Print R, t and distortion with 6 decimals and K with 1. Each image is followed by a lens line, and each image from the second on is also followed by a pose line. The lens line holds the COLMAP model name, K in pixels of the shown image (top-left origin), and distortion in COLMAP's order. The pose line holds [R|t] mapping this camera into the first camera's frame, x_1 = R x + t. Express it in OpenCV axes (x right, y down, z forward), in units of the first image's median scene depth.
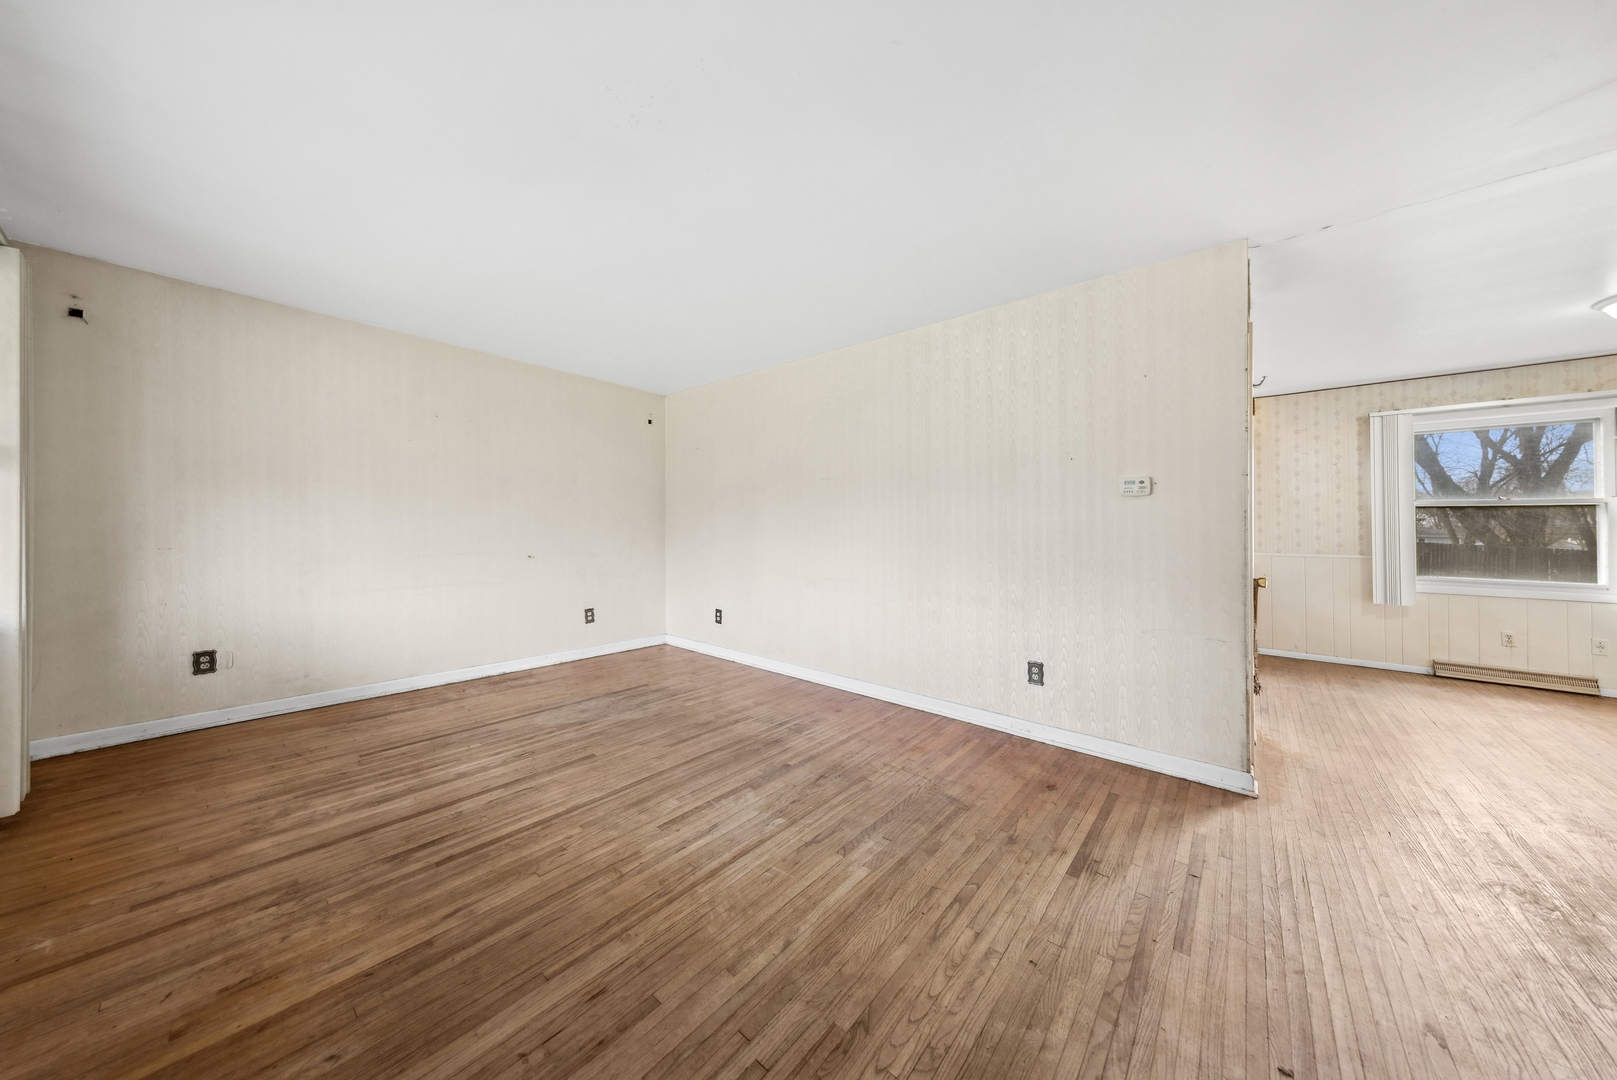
lens RADIAL K [[515.7, 0, 817.3], [0, 515.7, 533.1], [0, 0, 1]] dist [0.001659, -0.000096]
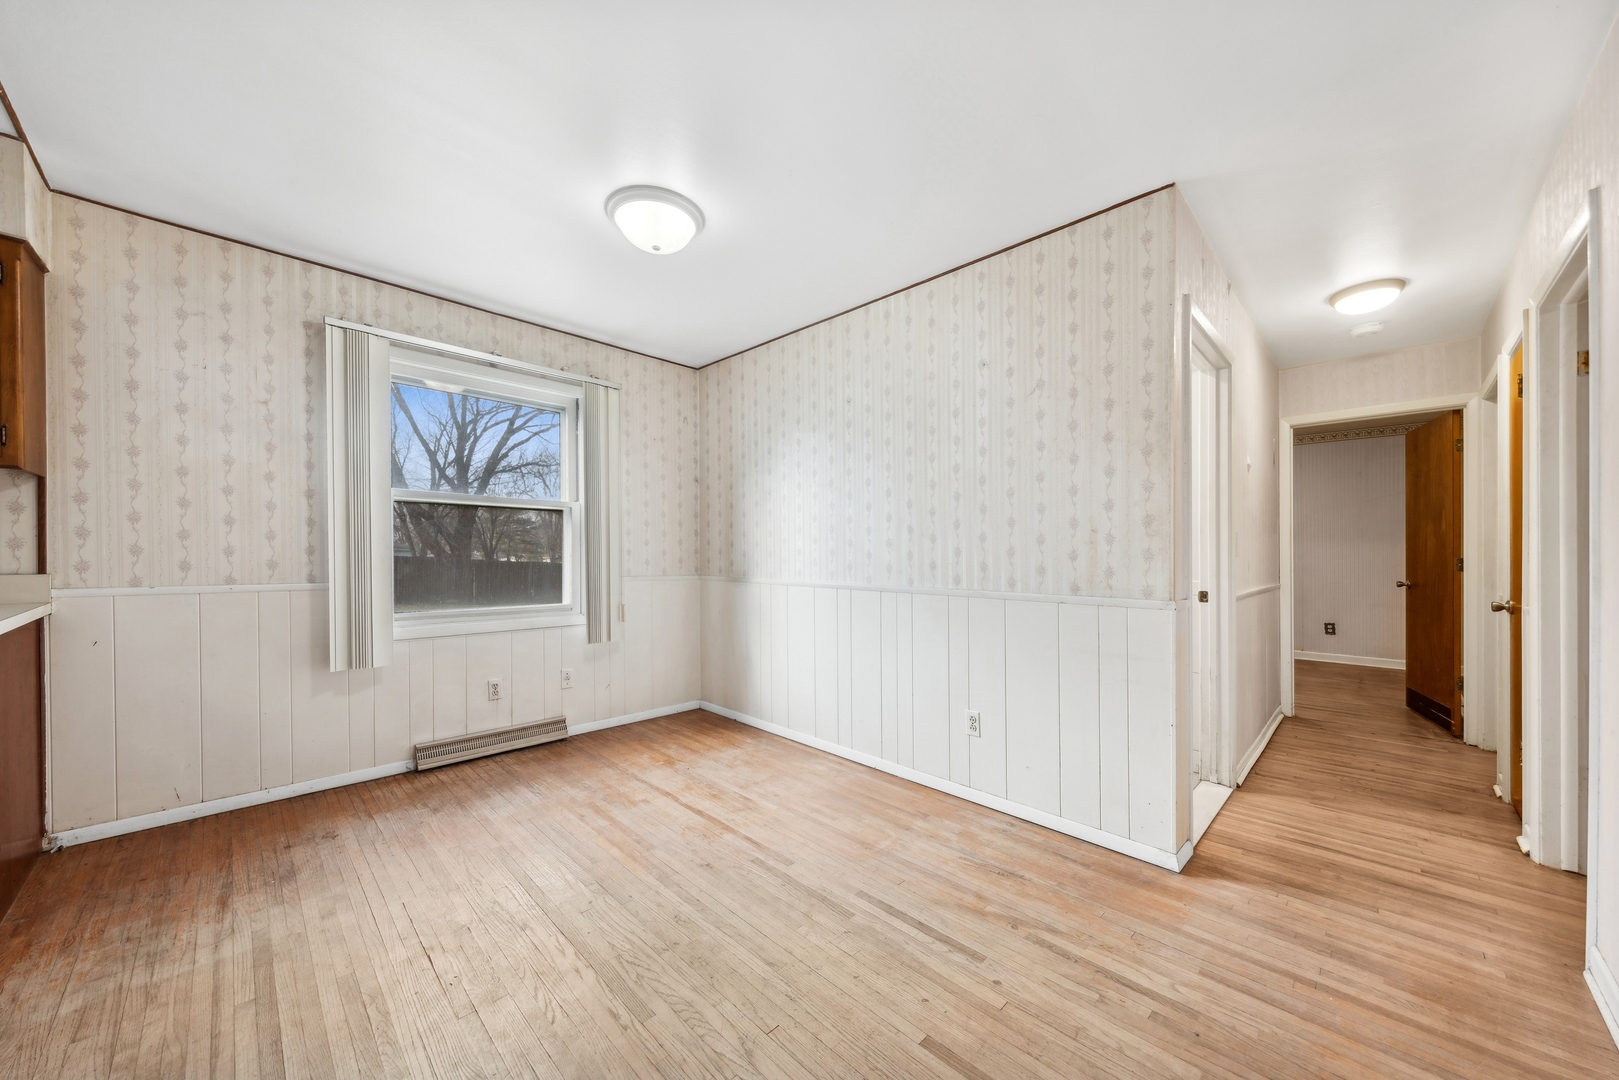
lens RADIAL K [[596.0, 0, 814.9], [0, 596.0, 548.8], [0, 0, 1]] dist [0.001462, 0.000141]
pose [[0.056870, -0.002265, 0.998379, 0.466647], [-0.003787, 0.999990, 0.002484, 0.004212], [-0.998374, -0.003922, 0.056861, 0.444380]]
